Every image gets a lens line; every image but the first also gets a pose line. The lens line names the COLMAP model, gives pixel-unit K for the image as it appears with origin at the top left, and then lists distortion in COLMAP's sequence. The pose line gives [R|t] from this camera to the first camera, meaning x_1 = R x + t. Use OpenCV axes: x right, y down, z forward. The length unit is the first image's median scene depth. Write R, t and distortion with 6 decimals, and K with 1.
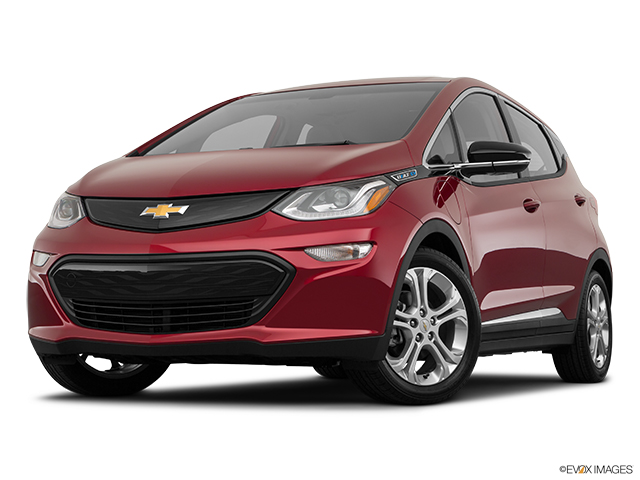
lens RADIAL K [[1368.7, 0, 317.0], [0, 1368.7, 237.2], [0, 0, 1]] dist [-0.132461, 0.000000]
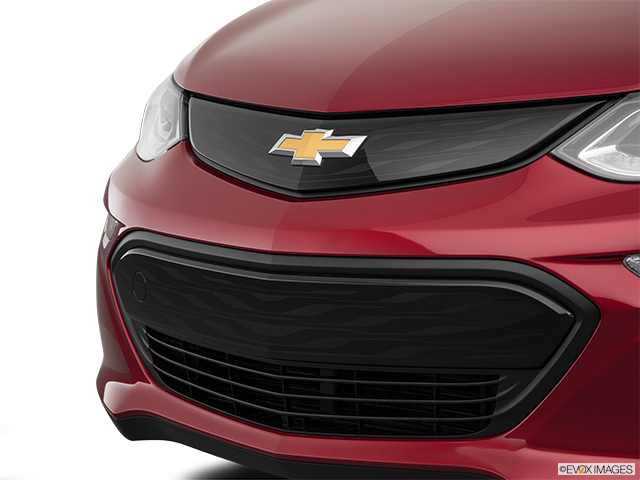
lens RADIAL K [[1898.8, 0, 321.8], [0, 1898.8, 233.8], [0, 0, 1]] dist [0.367971, 0.000000]
pose [[0.949591, 0.018560, -0.312942, 0.080528], [0.027261, 0.989576, 0.141410, -0.077926], [0.312304, -0.142812, 0.939186, 0.433785]]
